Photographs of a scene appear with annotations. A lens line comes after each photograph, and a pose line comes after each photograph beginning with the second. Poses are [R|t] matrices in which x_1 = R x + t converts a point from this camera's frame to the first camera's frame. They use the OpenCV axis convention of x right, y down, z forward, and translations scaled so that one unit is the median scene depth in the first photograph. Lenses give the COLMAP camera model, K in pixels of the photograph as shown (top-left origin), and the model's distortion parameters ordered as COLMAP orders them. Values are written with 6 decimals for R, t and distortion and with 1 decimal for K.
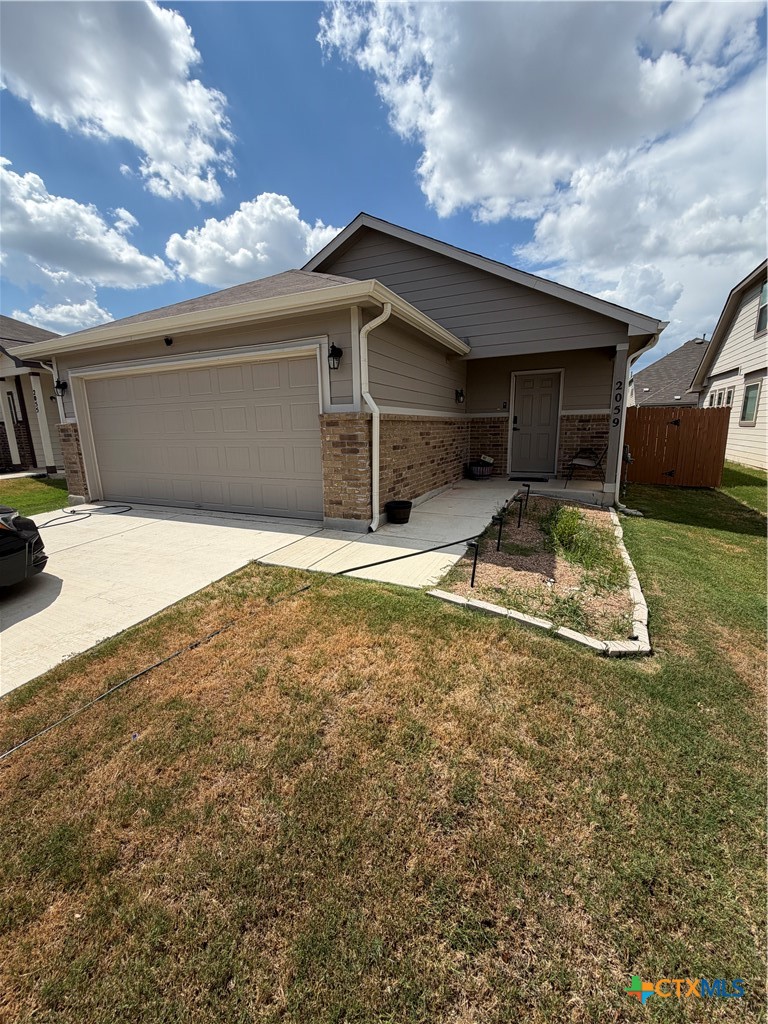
lens RADIAL K [[405.2, 0, 384.0], [0, 405.2, 512.0], [0, 0, 1]] dist [-0.001206, -0.000031]
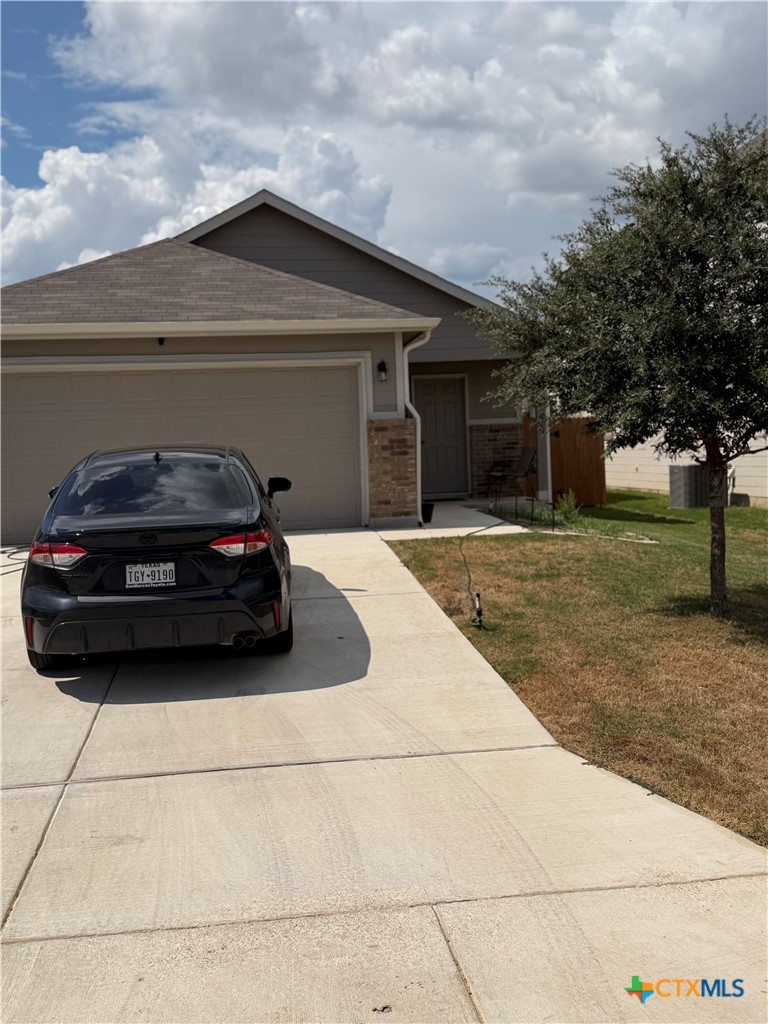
lens RADIAL K [[1083.6, 0, 384.0], [0, 1083.6, 512.0], [0, 0, 1]] dist [0.006866, 0.000030]
pose [[0.834549, -0.042885, 0.549262, -1.042809], [0.132500, 0.983327, -0.124545, 0.219785], [-0.534763, 0.176716, 0.826317, -0.826059]]
